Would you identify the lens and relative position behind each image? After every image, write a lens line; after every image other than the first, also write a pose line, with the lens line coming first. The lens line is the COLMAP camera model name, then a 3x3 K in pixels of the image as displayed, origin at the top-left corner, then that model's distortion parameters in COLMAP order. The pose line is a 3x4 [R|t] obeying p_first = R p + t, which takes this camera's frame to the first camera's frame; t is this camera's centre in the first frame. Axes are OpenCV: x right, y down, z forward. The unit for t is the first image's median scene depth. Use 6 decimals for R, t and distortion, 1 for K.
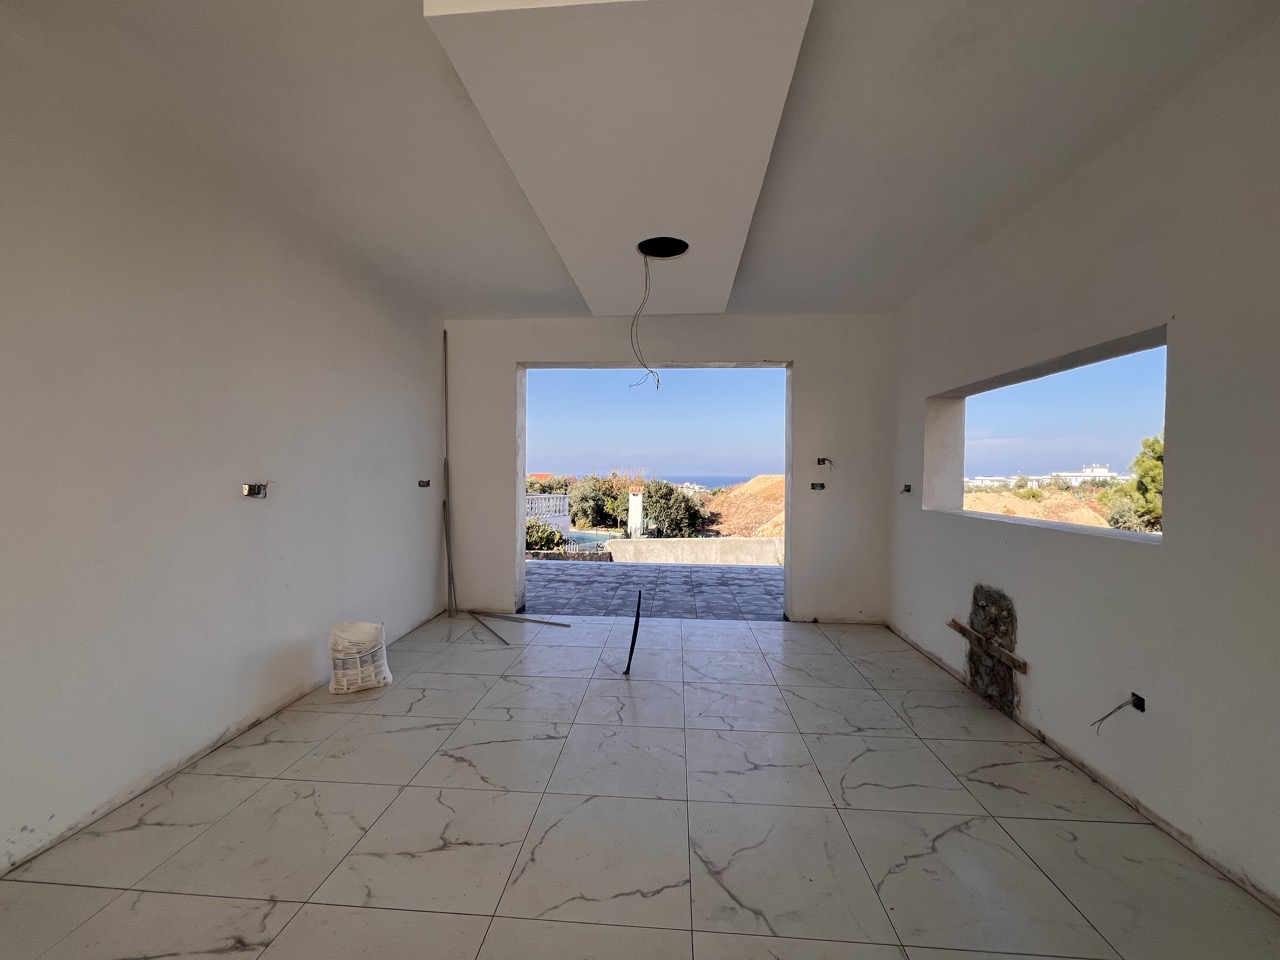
lens RADIAL K [[511.6, 0, 638.6], [0, 511.6, 478.1], [0, 0, 1]] dist [-0.000835, 0.000042]
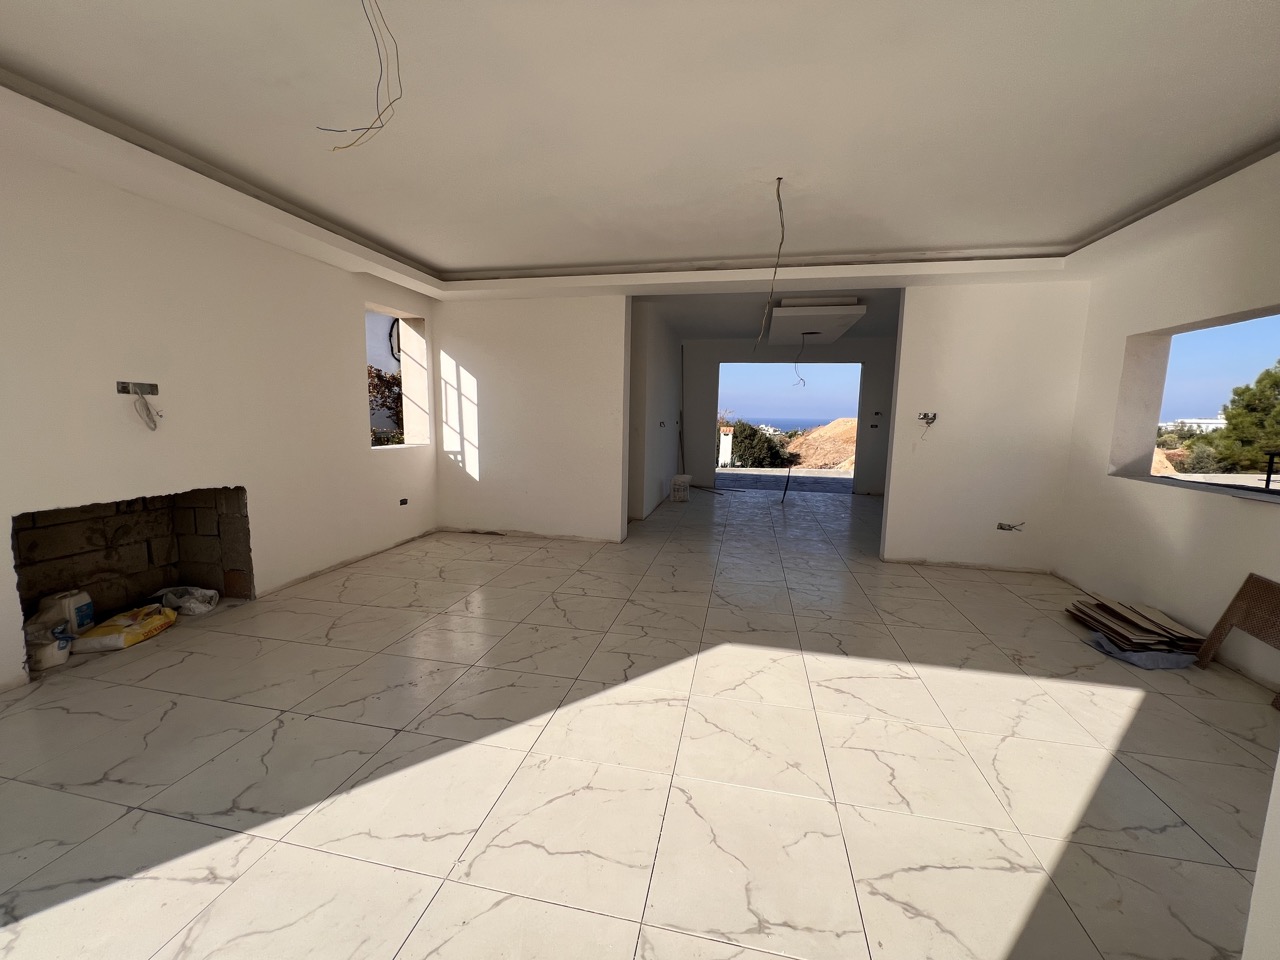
lens RADIAL K [[511.6, 0, 638.6], [0, 511.6, 478.1], [0, 0, 1]] dist [-0.000835, 0.000042]
pose [[0.990327, 0.027146, -0.136073, -0.076561], [-0.011402, 0.993280, 0.115171, -0.000745], [0.138285, -0.112505, 0.983982, -0.303294]]
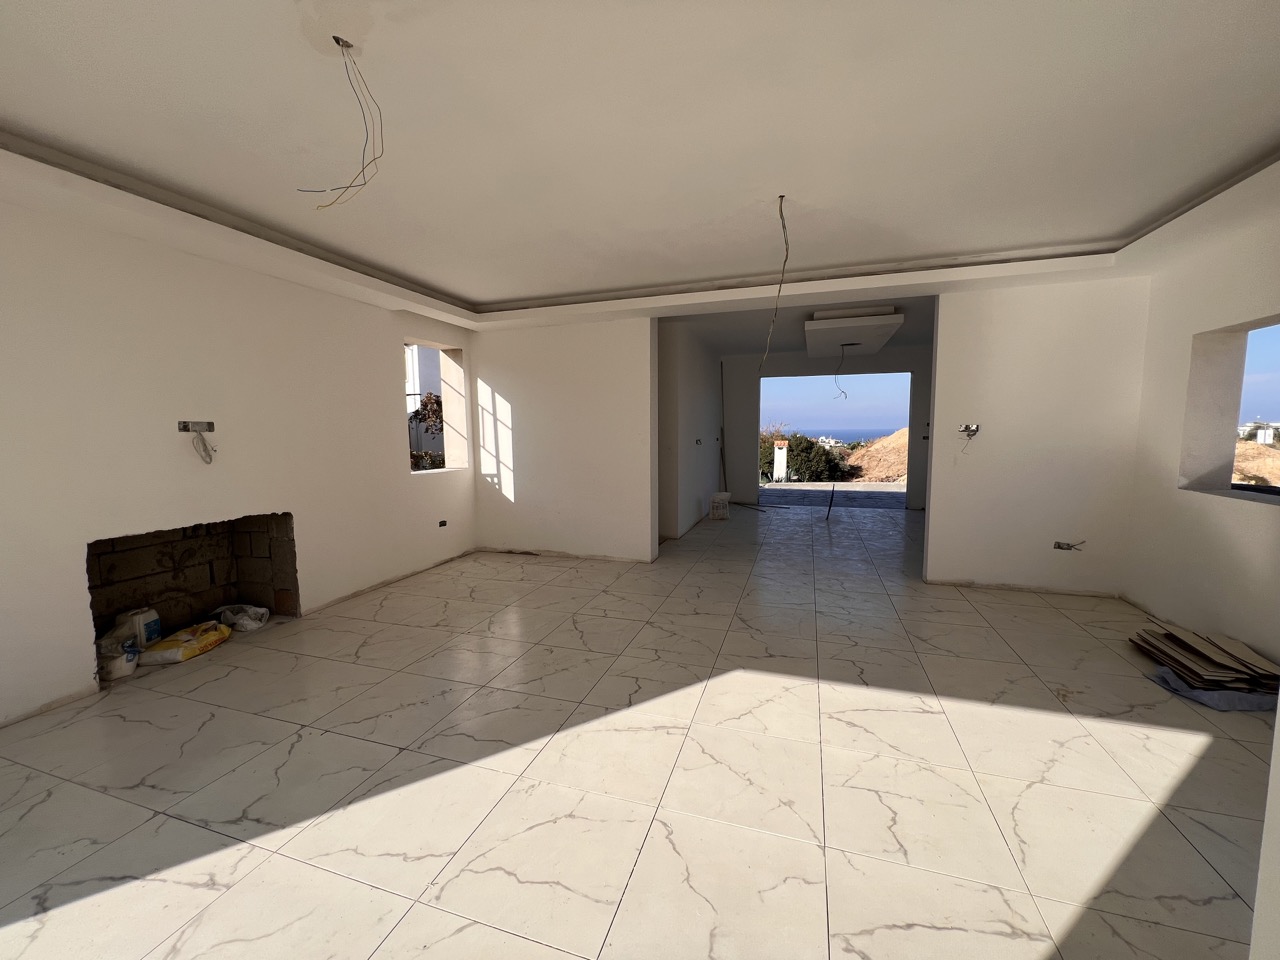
lens RADIAL K [[511.6, 0, 638.6], [0, 511.6, 478.1], [0, 0, 1]] dist [-0.000835, 0.000042]
pose [[0.969390, 0.005144, -0.245472, -0.058672], [0.016015, 0.996327, 0.084124, -0.003286], [0.245003, -0.085480, 0.965747, -0.300186]]
